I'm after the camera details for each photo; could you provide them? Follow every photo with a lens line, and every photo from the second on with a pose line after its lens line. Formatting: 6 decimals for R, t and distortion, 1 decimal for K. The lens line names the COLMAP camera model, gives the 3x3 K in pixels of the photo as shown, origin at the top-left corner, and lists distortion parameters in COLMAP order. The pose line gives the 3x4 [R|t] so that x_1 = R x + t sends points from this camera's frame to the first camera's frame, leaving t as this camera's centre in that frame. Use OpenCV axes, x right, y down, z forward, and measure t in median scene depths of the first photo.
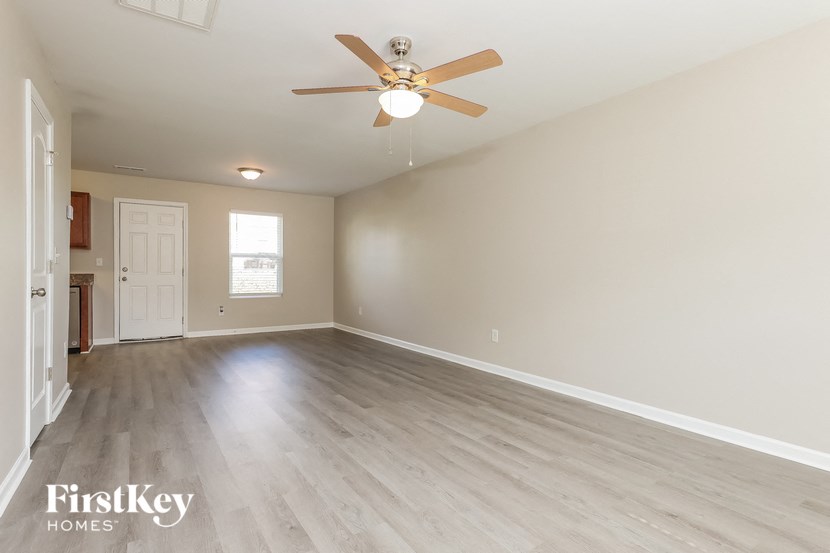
lens RADIAL K [[423.2, 0, 415.4], [0, 423.2, 265.8], [0, 0, 1]] dist [-0.001257, -0.000371]
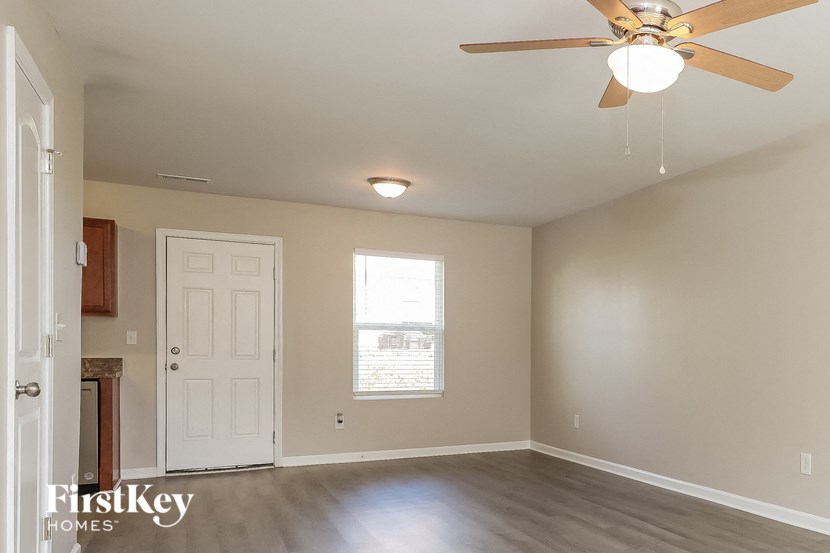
lens RADIAL K [[423.2, 0, 415.4], [0, 423.2, 265.8], [0, 0, 1]] dist [-0.001257, -0.000371]
pose [[1.000000, -0.000007, -0.000031, -0.353570], [0.000007, 1.000000, 0.000187, -0.109202], [0.000031, -0.000187, 1.000000, 0.413179]]
